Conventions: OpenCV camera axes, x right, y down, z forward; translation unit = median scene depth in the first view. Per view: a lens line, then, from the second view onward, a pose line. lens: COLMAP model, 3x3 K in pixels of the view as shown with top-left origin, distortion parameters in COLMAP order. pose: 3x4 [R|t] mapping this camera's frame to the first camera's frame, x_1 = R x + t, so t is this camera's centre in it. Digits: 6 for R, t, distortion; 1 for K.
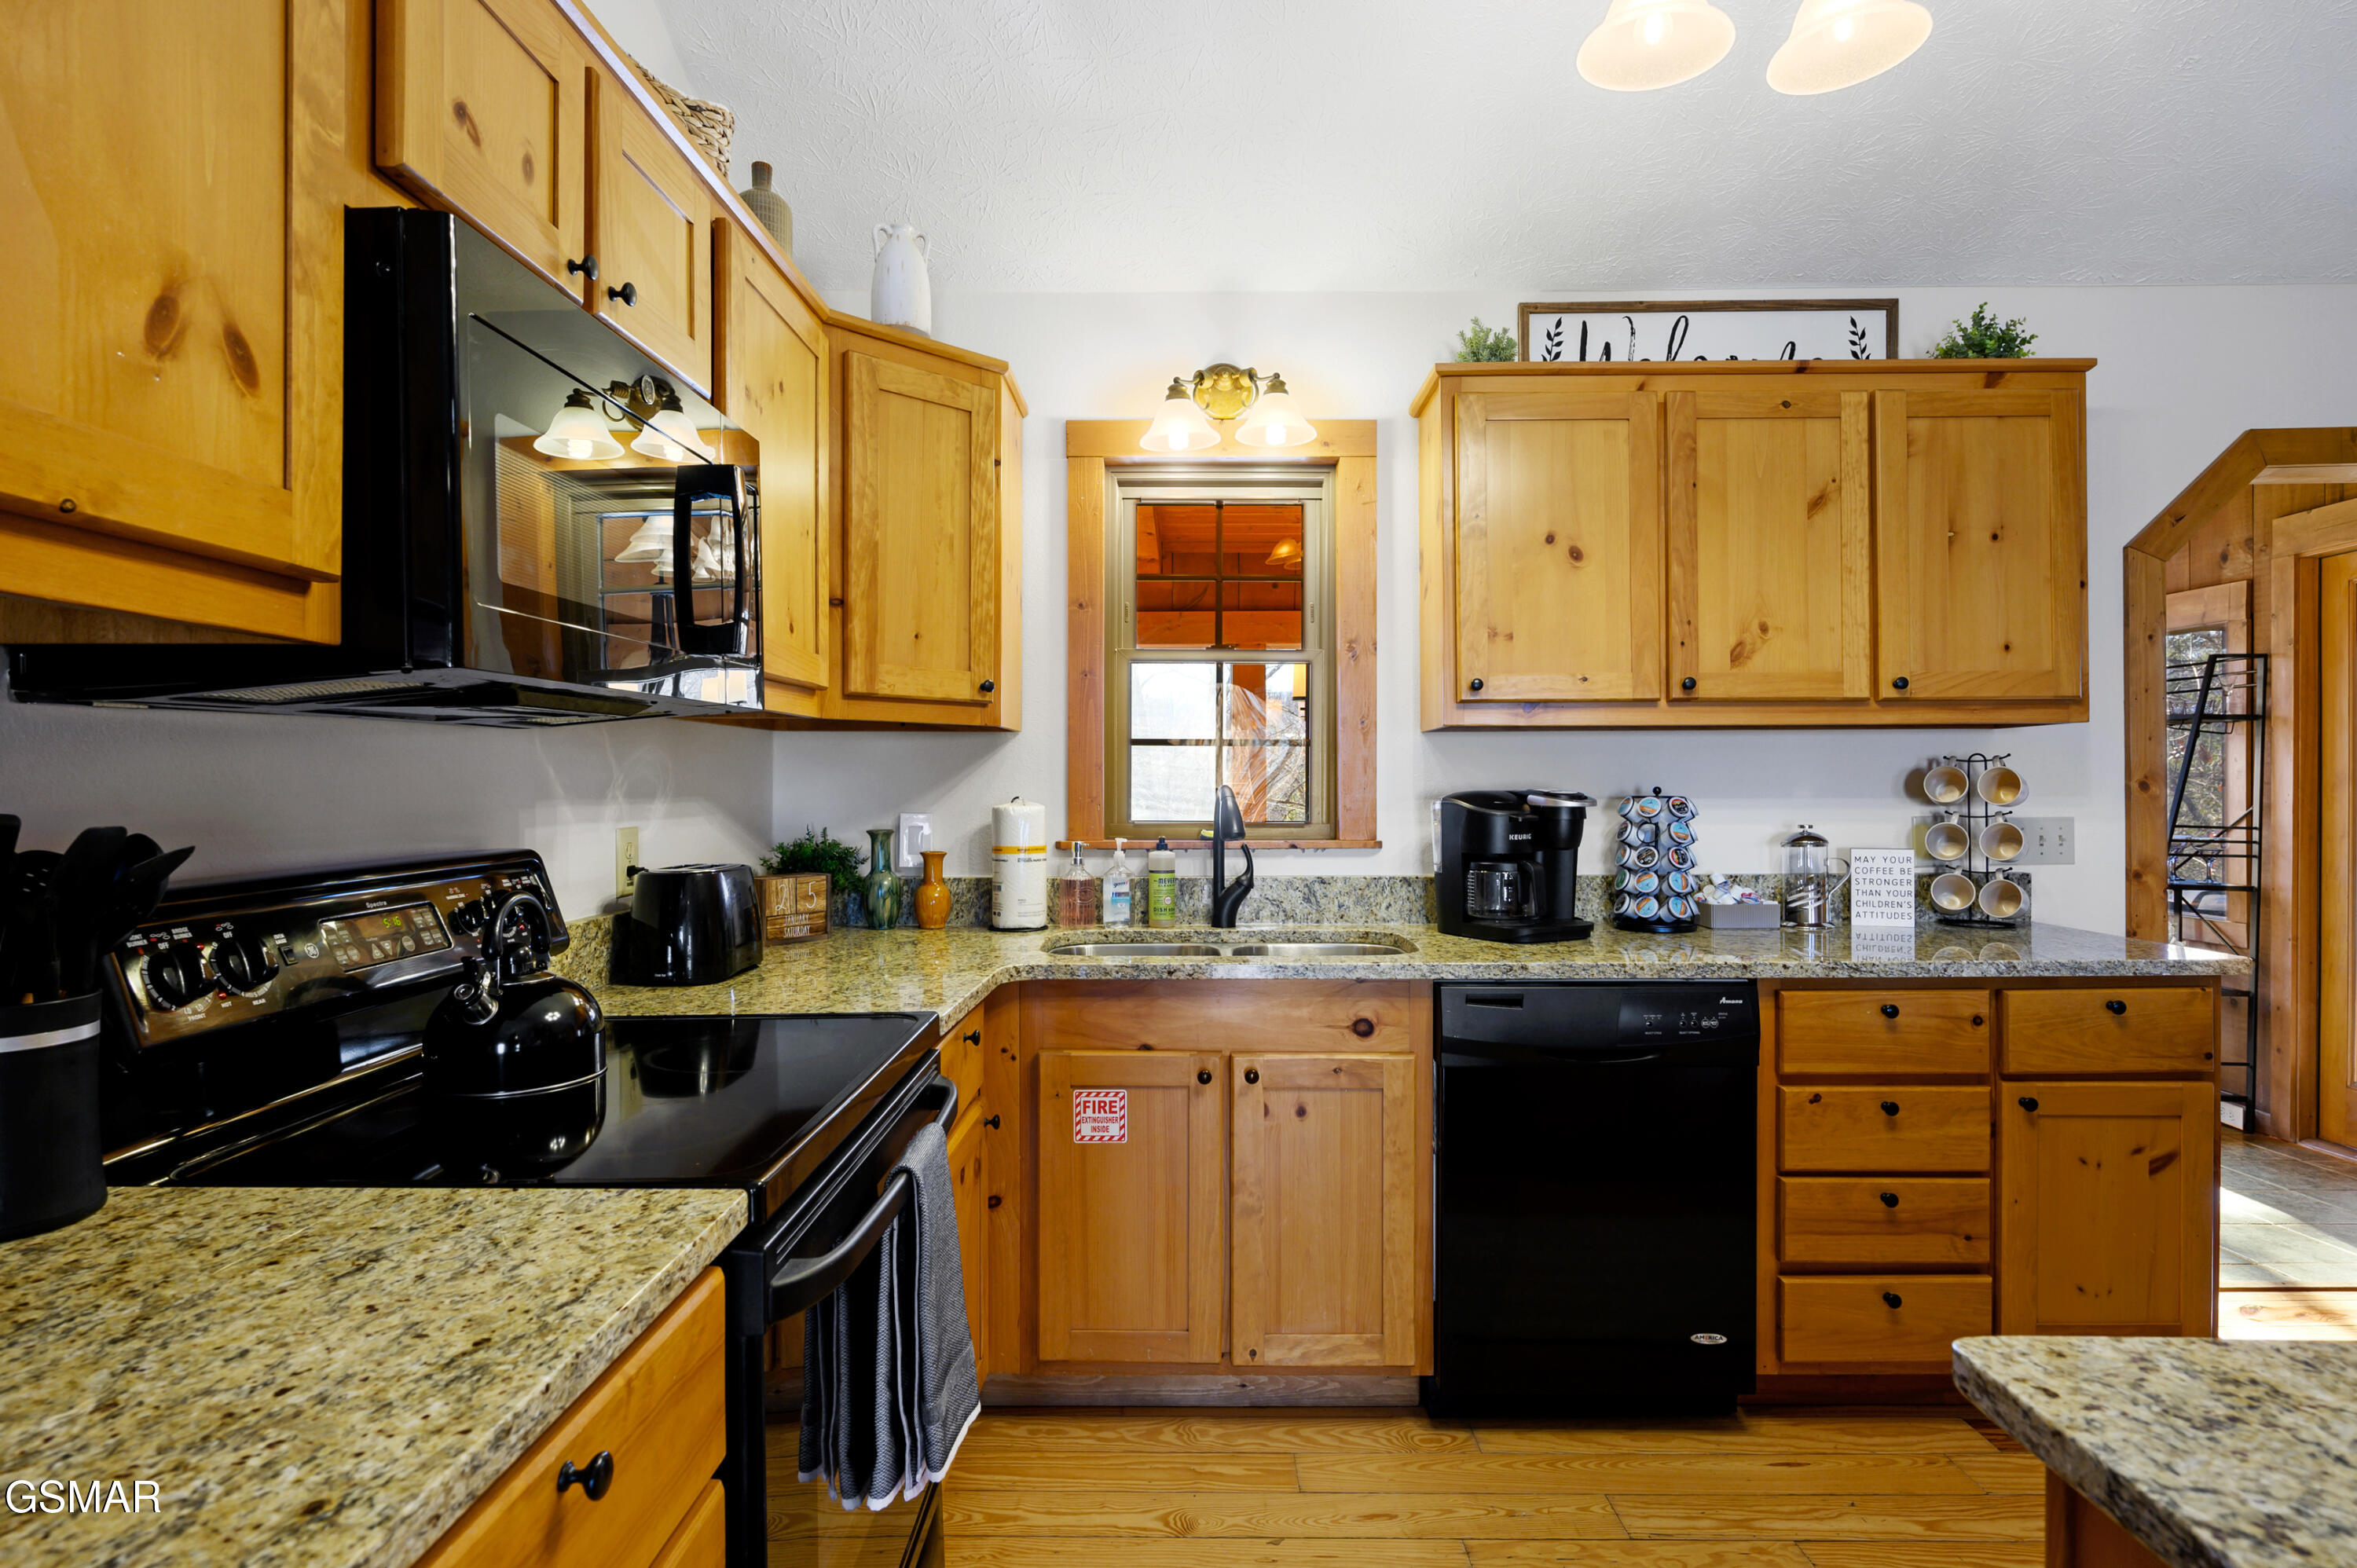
lens RADIAL K [[1234.3, 0, 1178.5], [0, 1234.3, 784.0], [0, 0, 1]] dist [-0.001580, -0.000337]
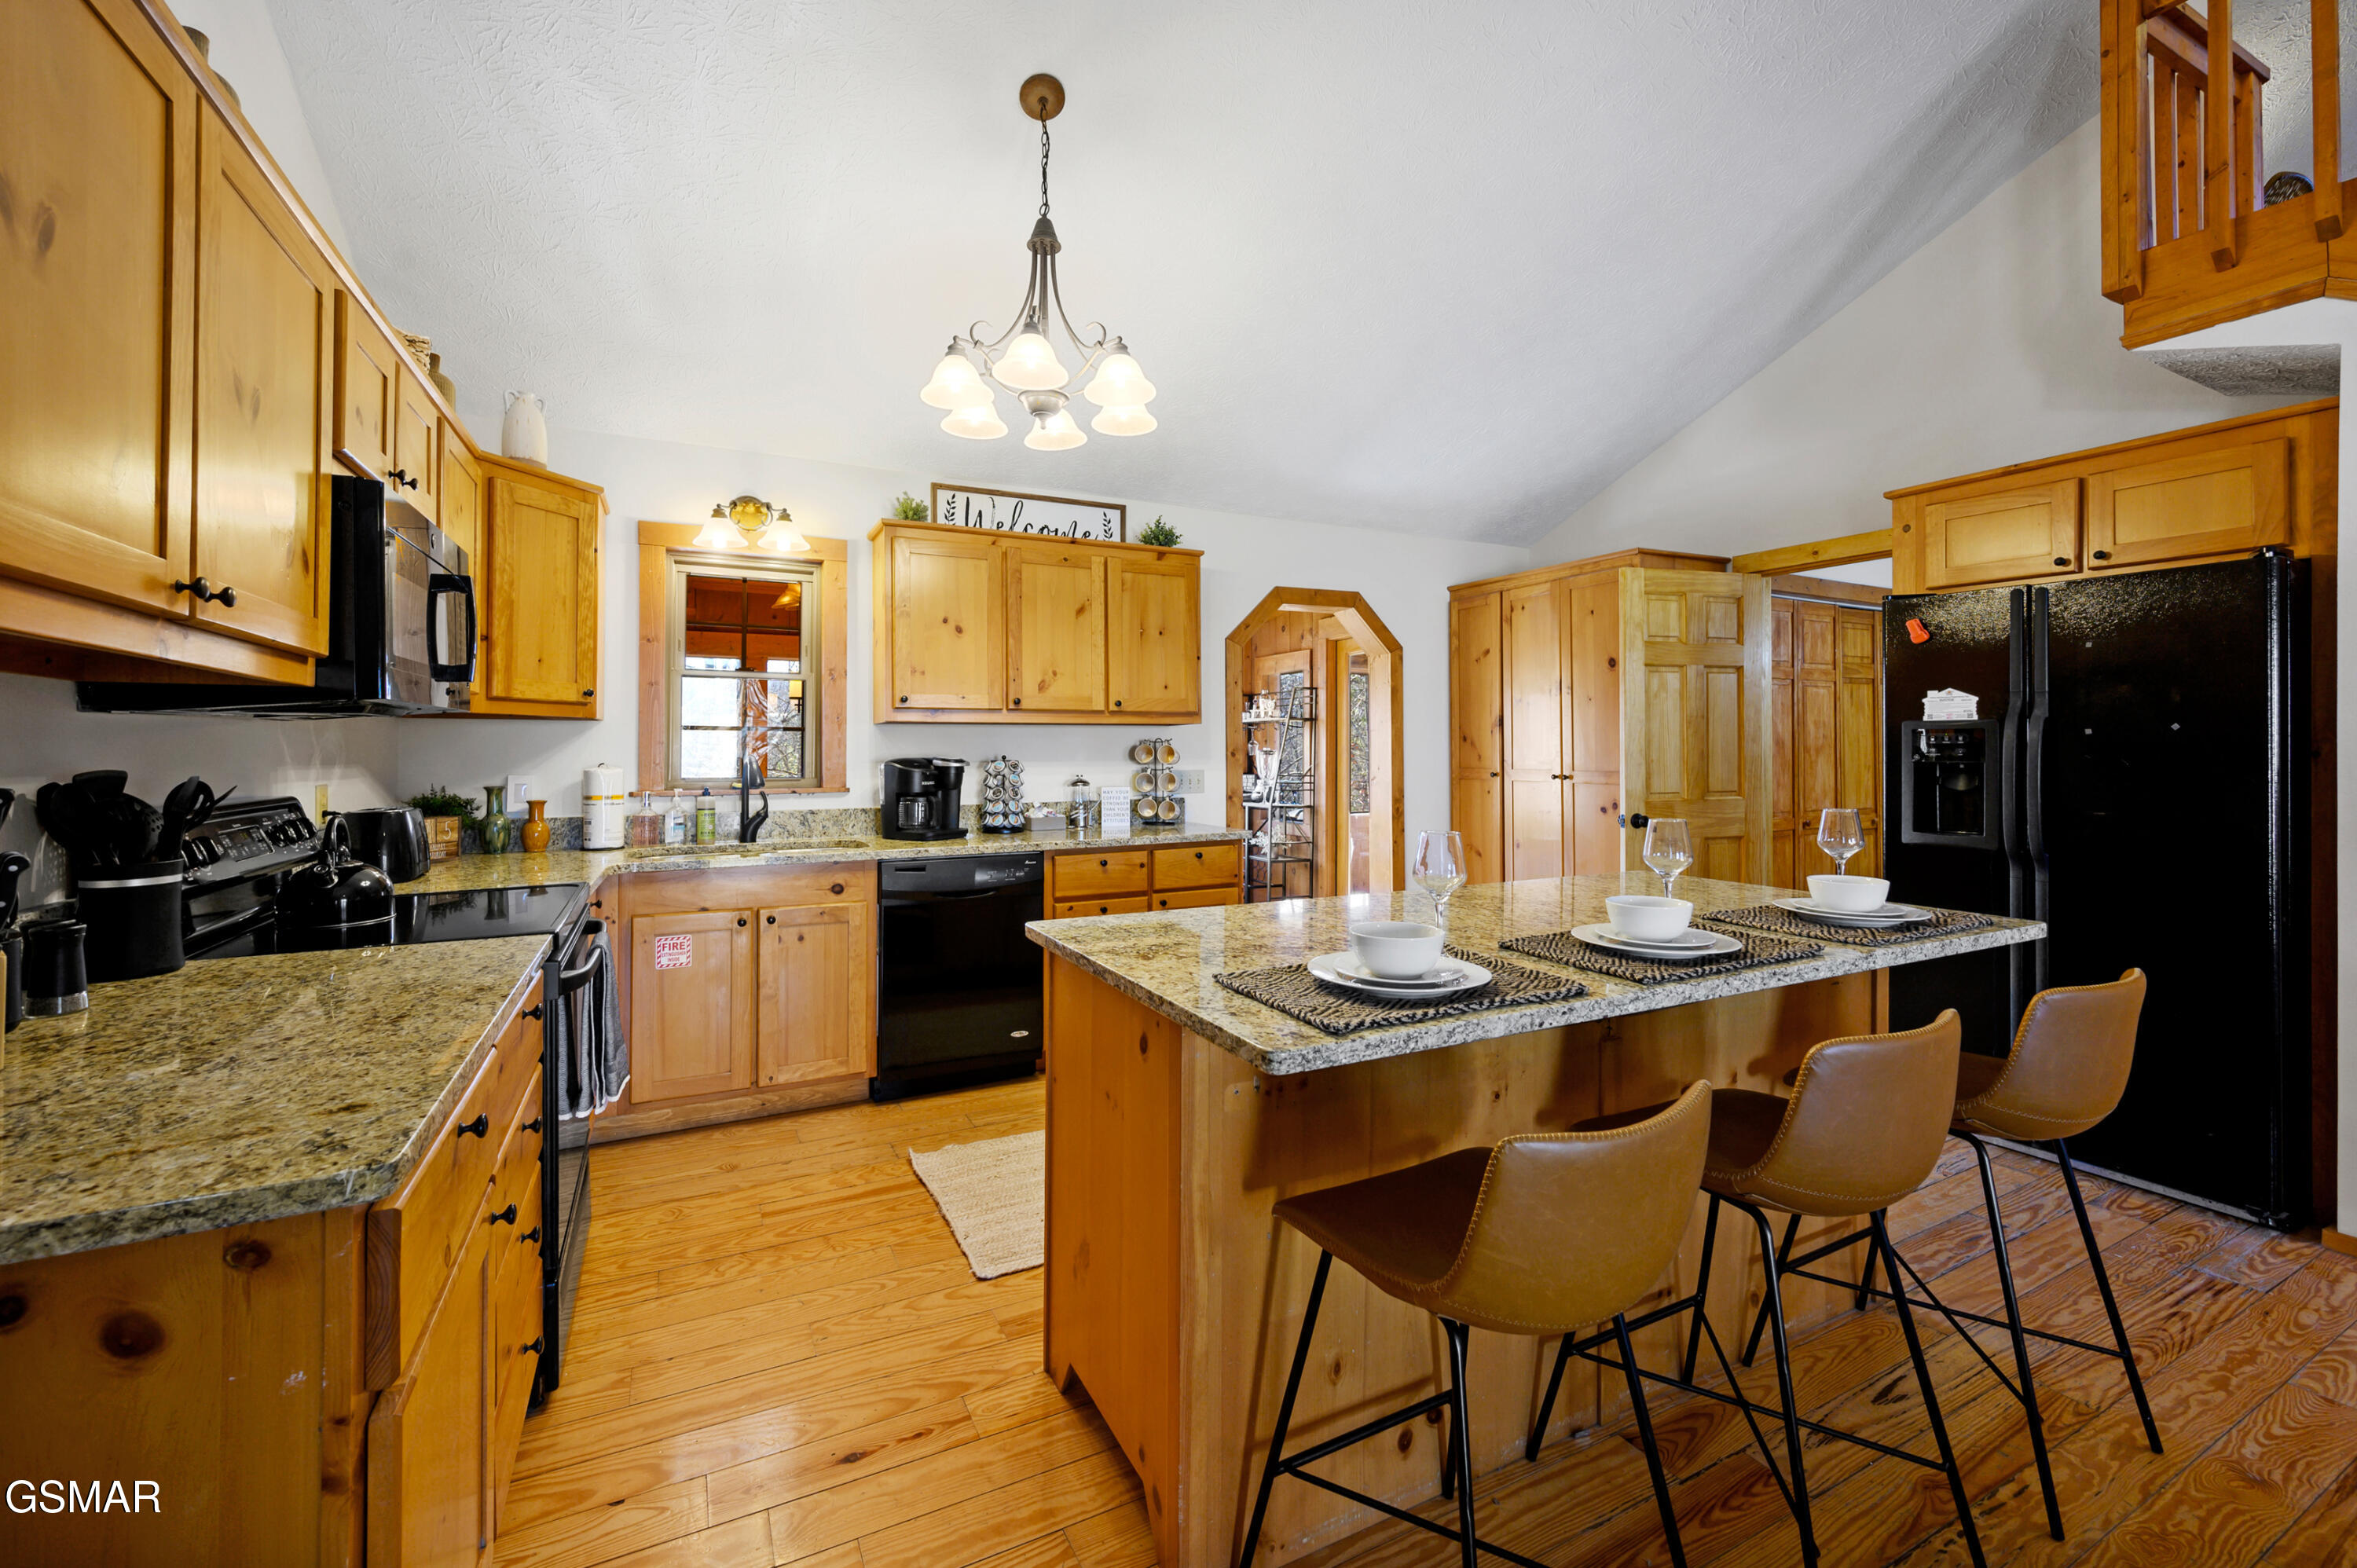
lens RADIAL K [[964.4, 0, 1173.3], [0, 964.4, 737.8], [0, 0, 1]] dist [0.000103, 0.000281]
pose [[0.885792, 0.005450, 0.464051, -0.059506], [0.002597, 0.999857, -0.016698, 0.000817], [-0.464076, 0.015996, 0.885651, -0.401546]]
